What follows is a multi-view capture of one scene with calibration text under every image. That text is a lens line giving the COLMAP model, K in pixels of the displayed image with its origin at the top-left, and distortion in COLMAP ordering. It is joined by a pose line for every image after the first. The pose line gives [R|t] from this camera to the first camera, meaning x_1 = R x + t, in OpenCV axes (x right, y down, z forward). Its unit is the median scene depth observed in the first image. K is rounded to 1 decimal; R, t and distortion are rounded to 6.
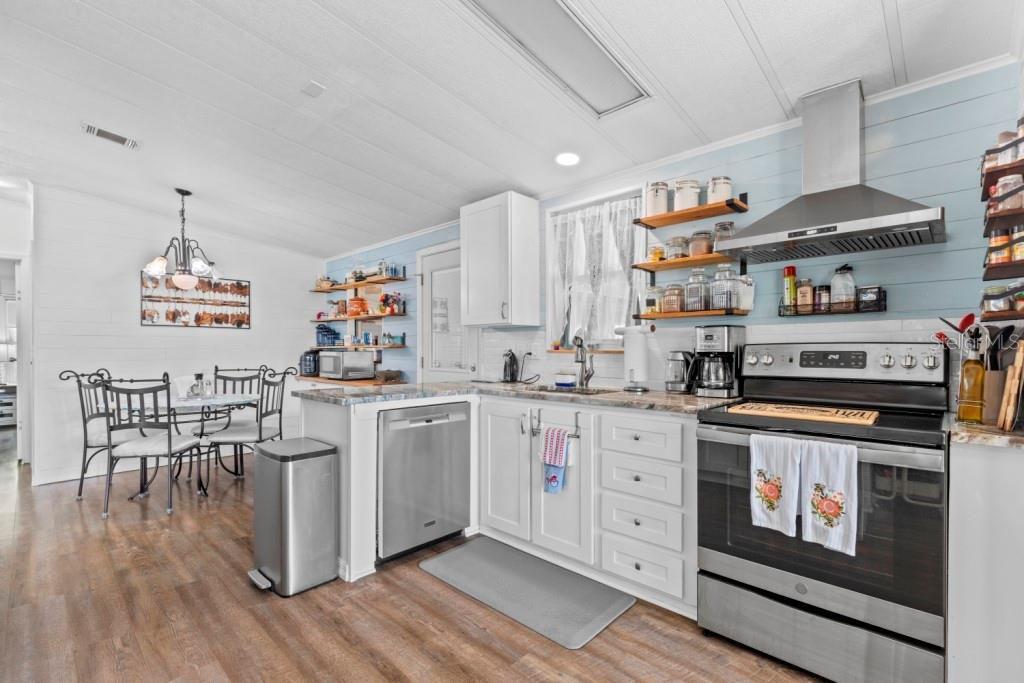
lens RADIAL K [[459.9, 0, 522.4], [0, 459.9, 347.3], [0, 0, 1]] dist [0.004230, -0.001228]
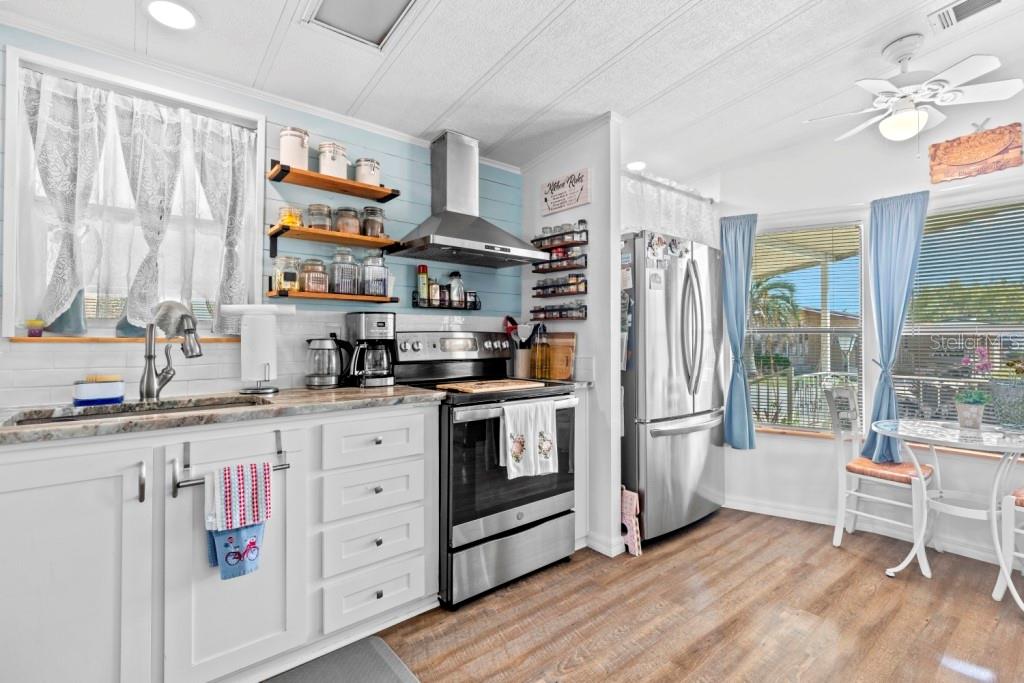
lens RADIAL K [[459.9, 0, 541.3], [0, 459.9, 325.9], [0, 0, 1]] dist [0.004230, -0.001228]
pose [[0.119238, 0.024101, 0.992573, -0.520628], [-0.007014, 0.999701, -0.023432, 0.002112], [-0.992841, -0.004168, 0.119372, 0.560931]]
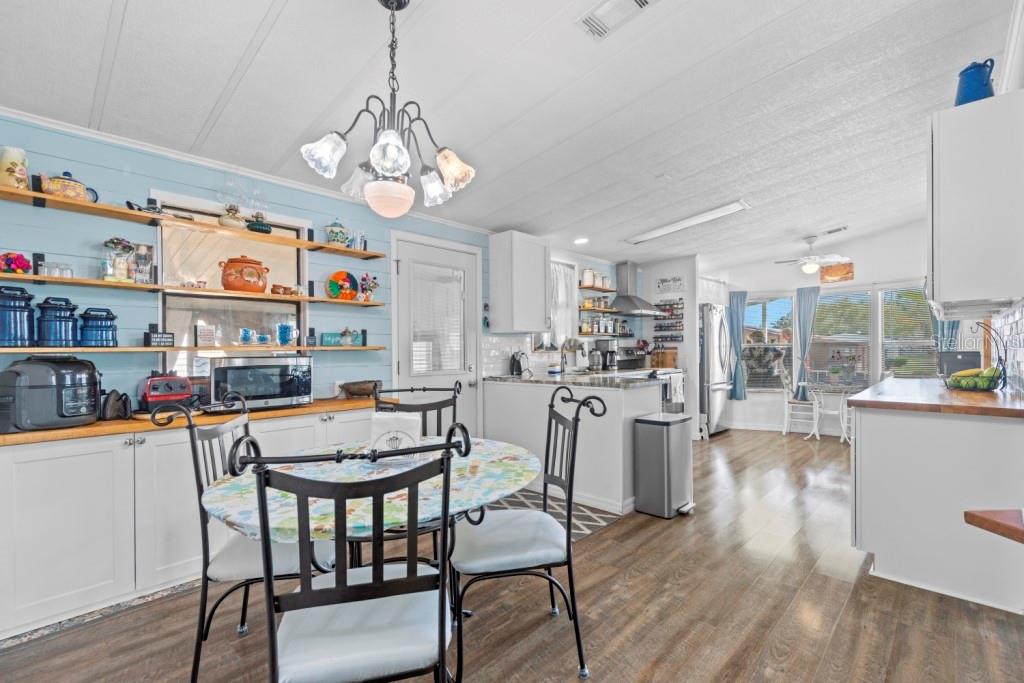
lens RADIAL K [[459.9, 0, 520.4], [0, 459.9, 343.9], [0, 0, 1]] dist [0.004230, -0.001228]
pose [[0.005841, 0.005941, 0.999965, -2.024113], [-0.002066, 0.999980, -0.005929, -0.010707], [-0.999981, -0.002031, 0.005853, 1.509350]]
